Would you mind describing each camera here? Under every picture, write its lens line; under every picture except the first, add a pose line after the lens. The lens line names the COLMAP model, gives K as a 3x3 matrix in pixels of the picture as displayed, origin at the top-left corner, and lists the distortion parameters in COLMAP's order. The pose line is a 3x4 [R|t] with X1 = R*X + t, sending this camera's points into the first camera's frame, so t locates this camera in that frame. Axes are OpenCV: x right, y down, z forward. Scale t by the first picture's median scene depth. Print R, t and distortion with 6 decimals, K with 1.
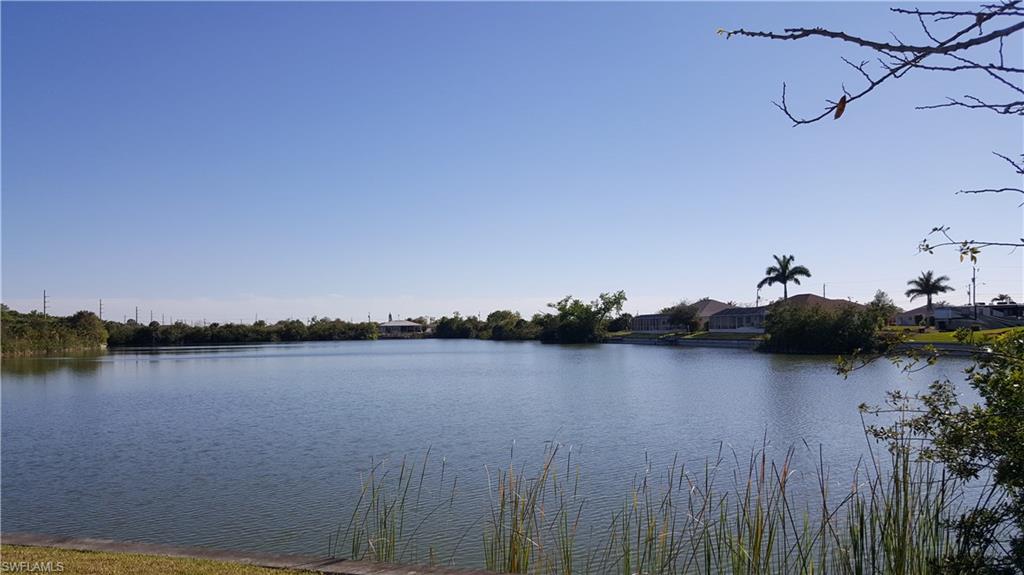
lens RADIAL K [[795.4, 0, 498.1], [0, 795.4, 301.7], [0, 0, 1]] dist [0.110541, -0.157145]
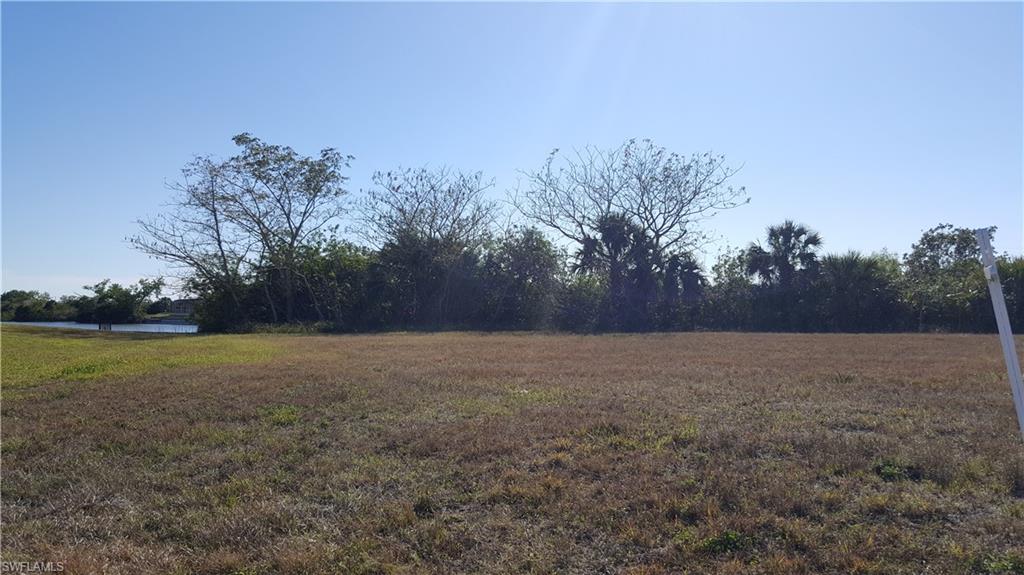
lens RADIAL K [[795.4, 0, 511.4], [0, 795.4, 305.9], [0, 0, 1]] dist [0.110541, -0.157145]
pose [[0.847476, 0.021184, 0.530410, -0.459779], [-0.032974, 0.999375, 0.012770, -0.067700], [-0.529808, -0.028312, 0.847645, -3.525788]]
